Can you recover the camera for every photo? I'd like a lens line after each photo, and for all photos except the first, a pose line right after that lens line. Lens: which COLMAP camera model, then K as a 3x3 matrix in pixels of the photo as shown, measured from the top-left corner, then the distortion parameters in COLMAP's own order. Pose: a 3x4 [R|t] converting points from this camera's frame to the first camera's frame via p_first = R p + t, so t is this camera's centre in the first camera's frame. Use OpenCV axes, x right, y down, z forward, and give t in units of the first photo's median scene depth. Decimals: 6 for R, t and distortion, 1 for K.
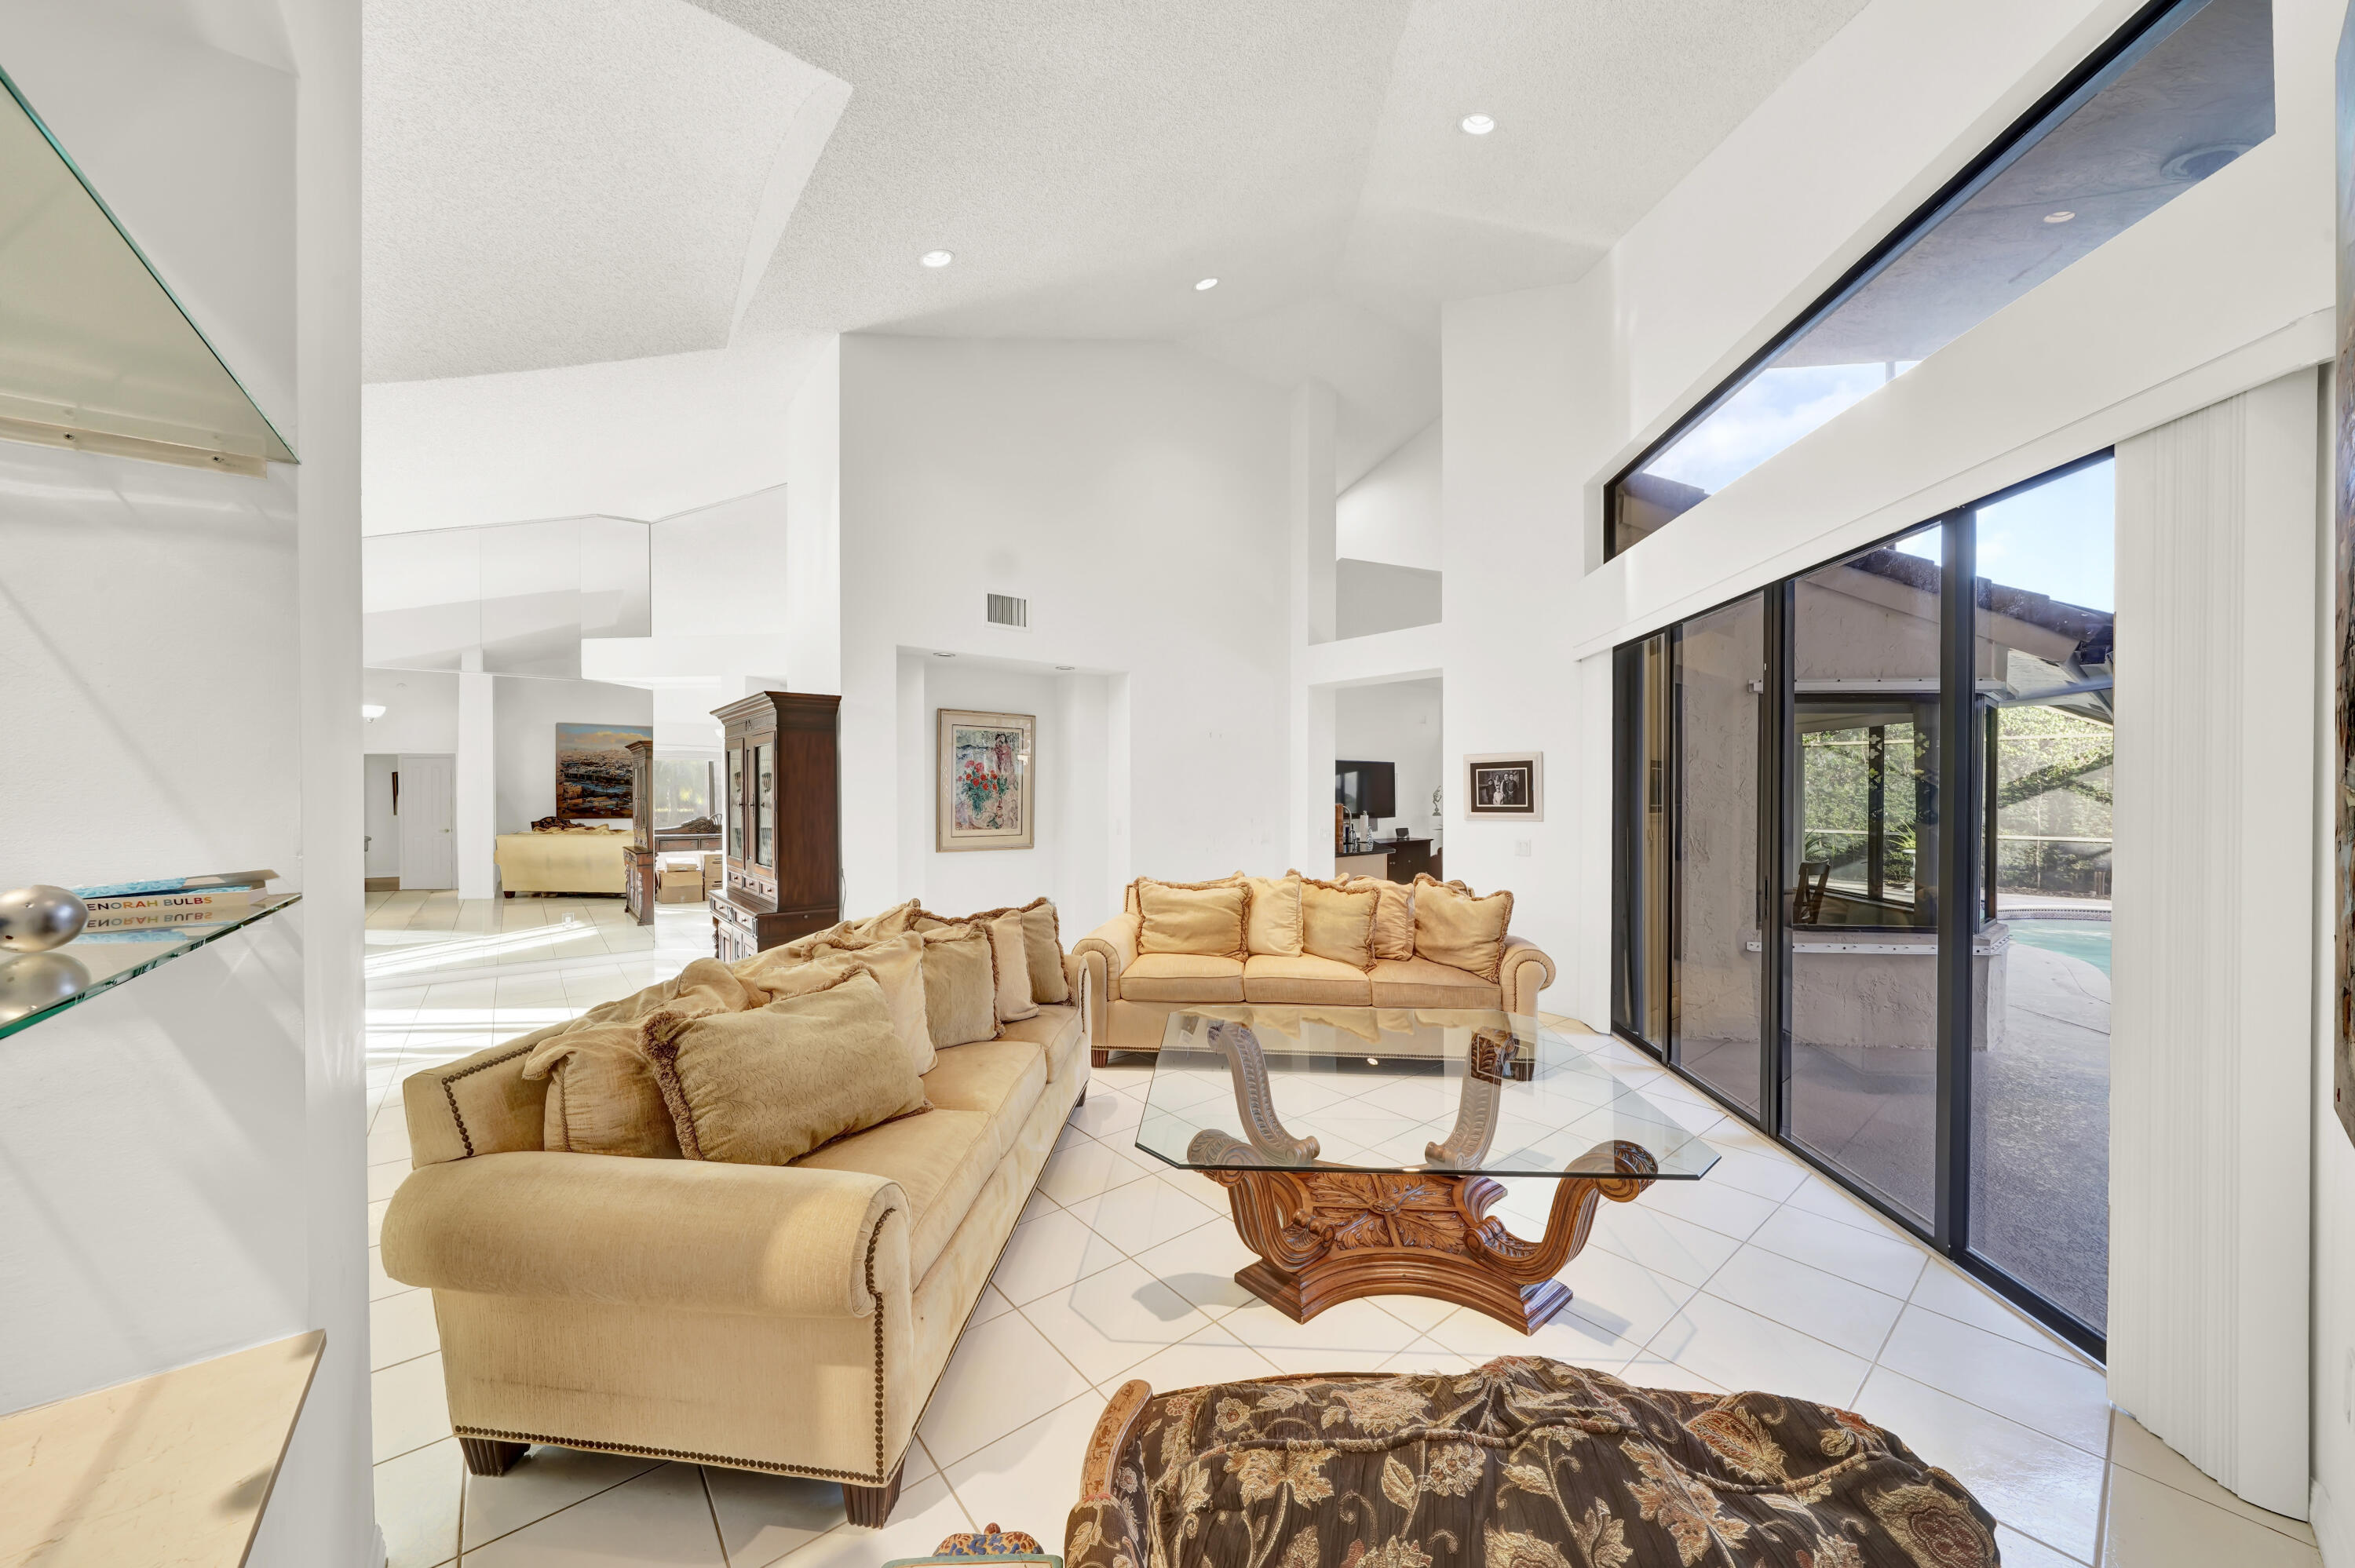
lens RADIAL K [[812.7, 0, 1170.5], [0, 812.7, 794.6], [0, 0, 1]] dist [-0.000331, -0.000041]
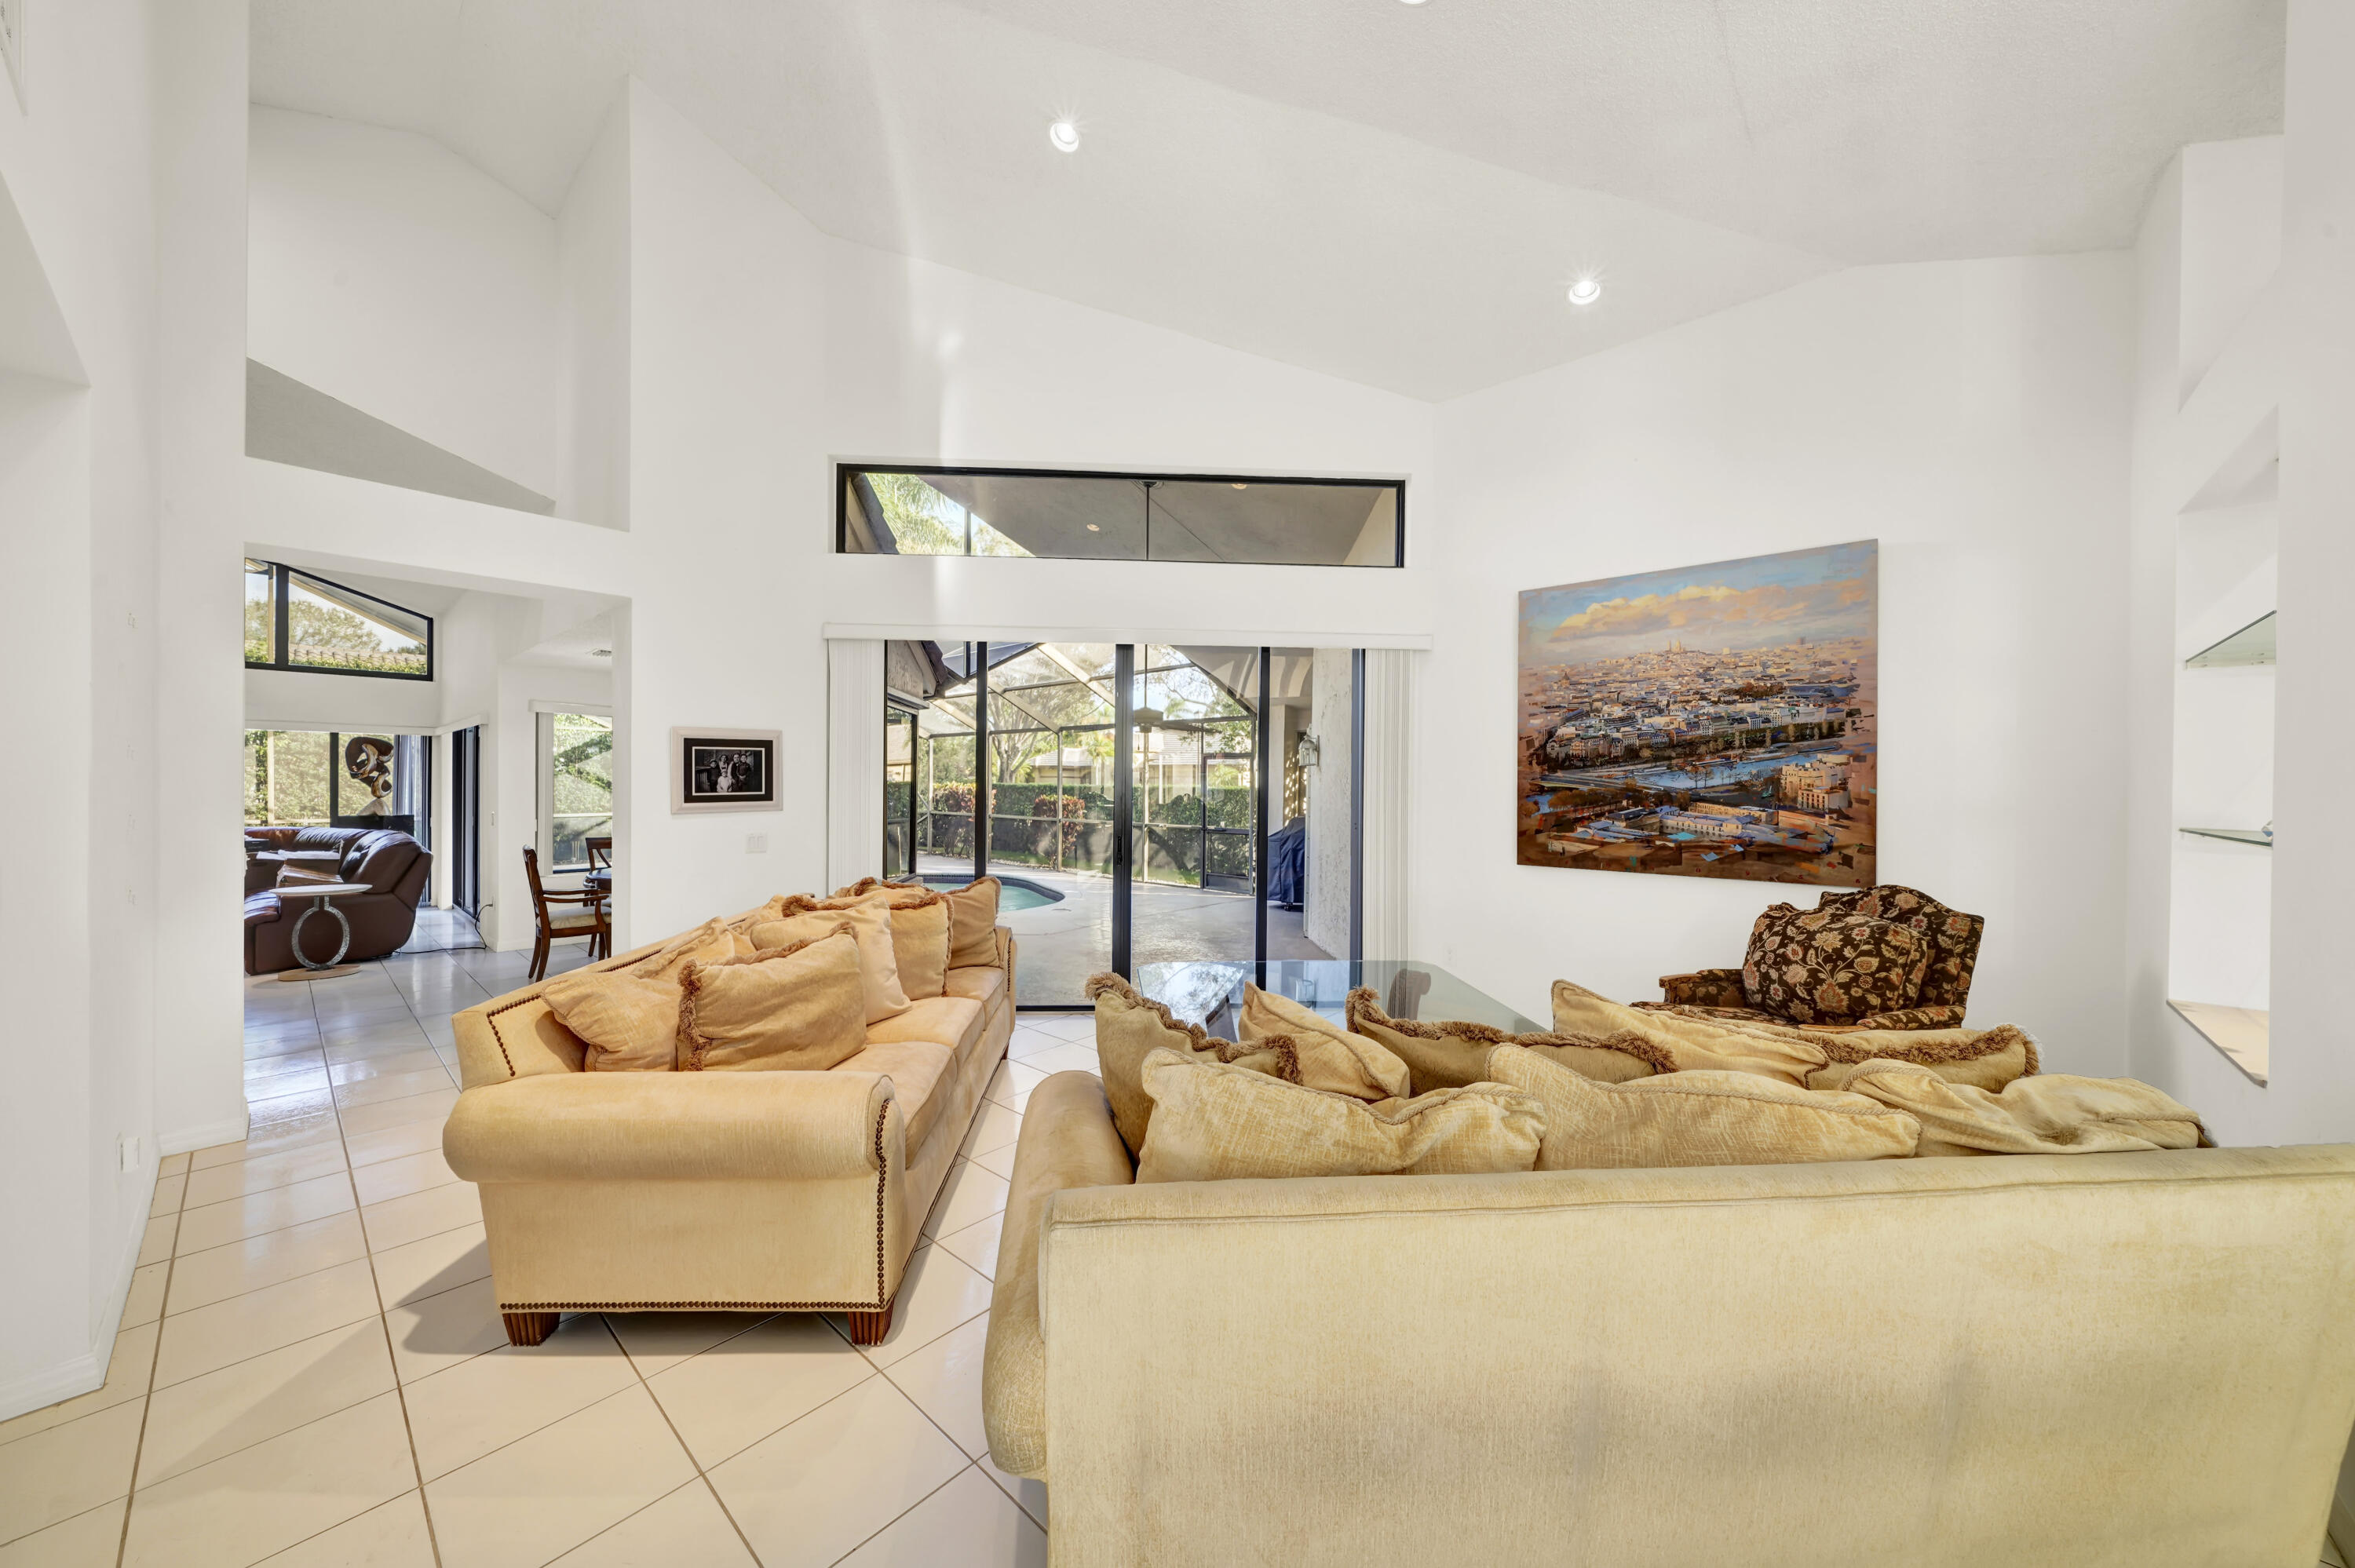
lens RADIAL K [[812.7, 0, 1176.7], [0, 812.7, 785.5], [0, 0, 1]] dist [-0.000331, -0.000041]
pose [[-0.155248, -0.005410, 0.987861, -0.453047], [-0.005093, 0.999976, 0.004676, -0.000459], [-0.987862, -0.004305, -0.155272, 0.685599]]
